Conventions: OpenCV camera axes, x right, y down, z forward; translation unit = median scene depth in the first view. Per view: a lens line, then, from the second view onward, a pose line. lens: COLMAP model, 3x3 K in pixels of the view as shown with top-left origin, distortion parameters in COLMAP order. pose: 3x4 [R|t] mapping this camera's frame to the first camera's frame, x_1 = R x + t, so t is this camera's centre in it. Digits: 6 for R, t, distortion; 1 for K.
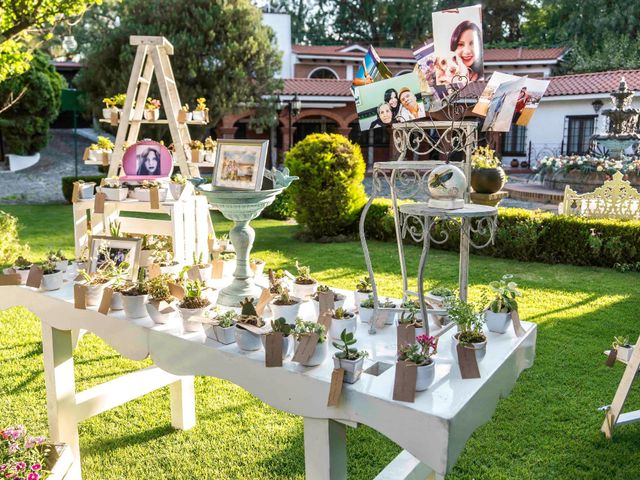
lens RADIAL K [[559.3, 0, 320.0], [0, 559.3, 240.0], [0, 0, 1]] dist [0.006247, -0.045831]
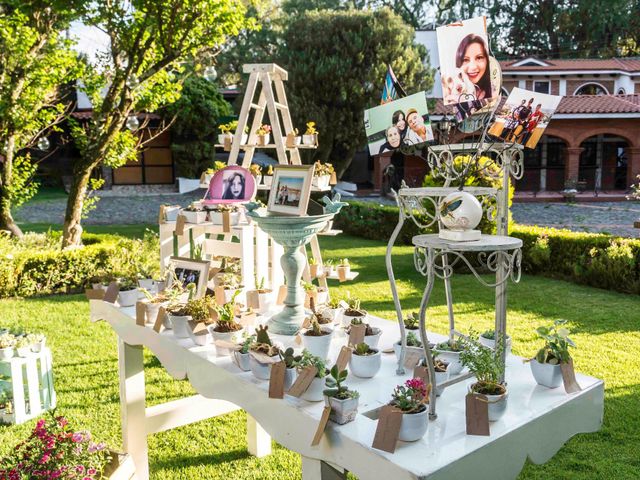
lens RADIAL K [[589.4, 0, 320.0], [0, 589.4, 240.0], [0, 0, 1]] dist [-0.010871, -0.000185]
pose [[0.959013, 0.029255, -0.281846, 0.149873], [-0.042191, 0.998311, -0.039937, -0.005244], [0.280202, 0.050192, 0.958628, 0.017590]]
